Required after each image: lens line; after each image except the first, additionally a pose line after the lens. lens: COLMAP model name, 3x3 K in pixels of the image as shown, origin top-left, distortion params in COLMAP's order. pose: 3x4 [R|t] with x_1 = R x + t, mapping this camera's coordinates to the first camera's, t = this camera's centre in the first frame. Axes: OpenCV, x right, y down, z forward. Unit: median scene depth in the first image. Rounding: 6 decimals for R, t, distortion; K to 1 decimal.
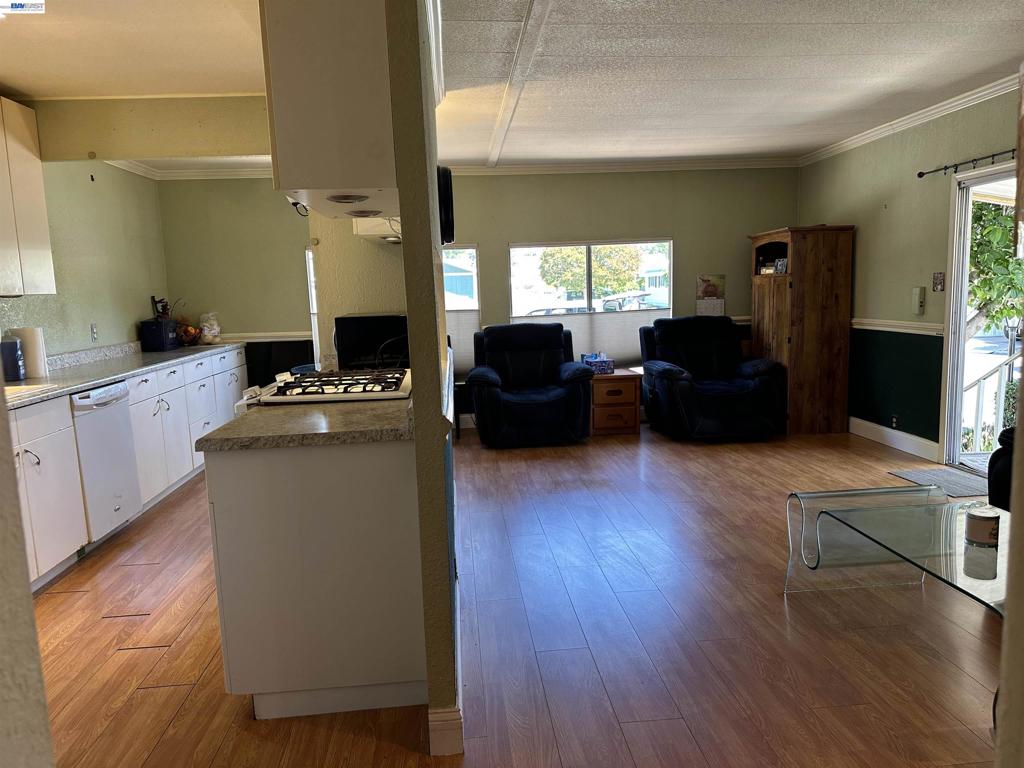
lens RADIAL K [[718.1, 0, 508.5], [0, 718.1, 393.0], [0, 0, 1]] dist [0.090099, -0.110675]
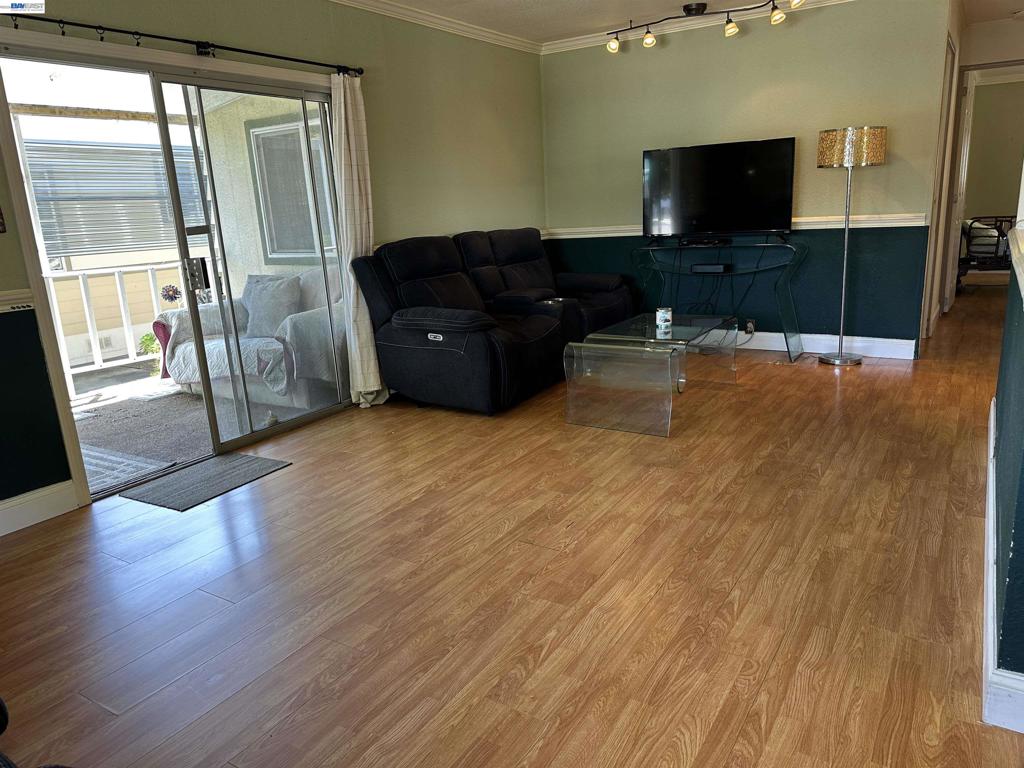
lens RADIAL K [[718.1, 0, 520.5], [0, 718.1, 389.0], [0, 0, 1]] dist [0.090099, -0.110675]
pose [[-0.797377, -0.075211, 0.598777, -0.105066], [0.162624, 0.928720, 0.333216, -0.182570], [-0.581158, 0.363074, -0.728308, 1.489817]]
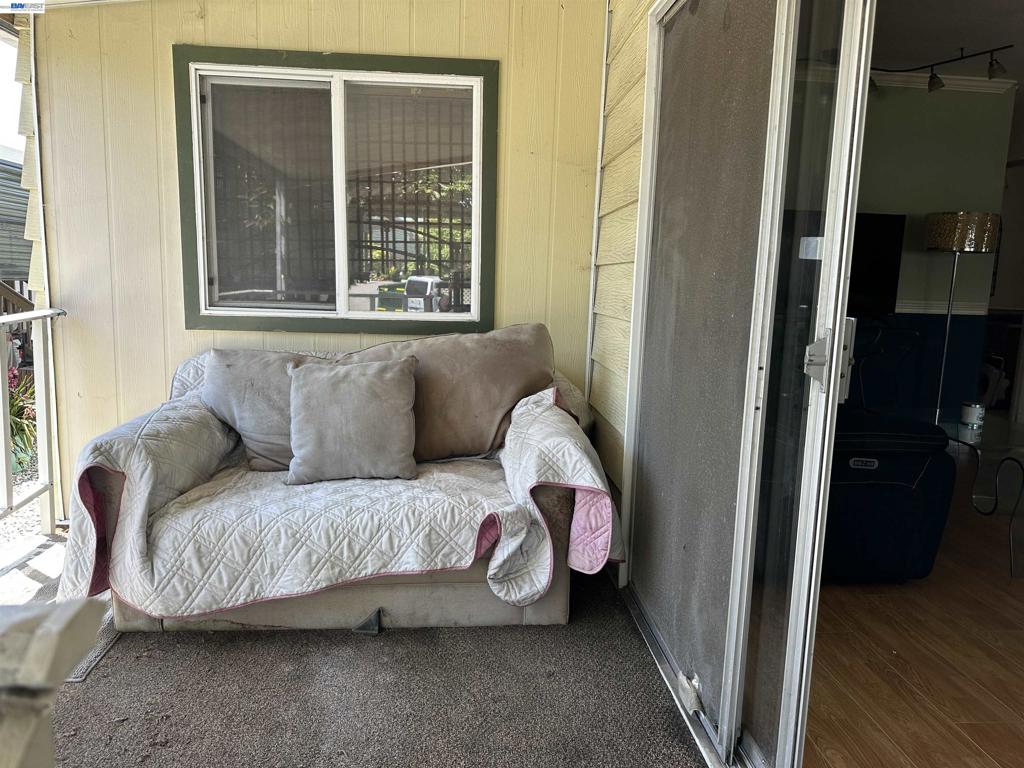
lens RADIAL K [[718.1, 0, 511.7], [0, 718.1, 391.7], [0, 0, 1]] dist [0.090099, -0.110675]
pose [[-0.999999, 0.001080, -0.001062, 0.893175], [0.000715, 0.954686, 0.297614, -0.169248], [0.001336, 0.297613, -0.954686, 1.353770]]
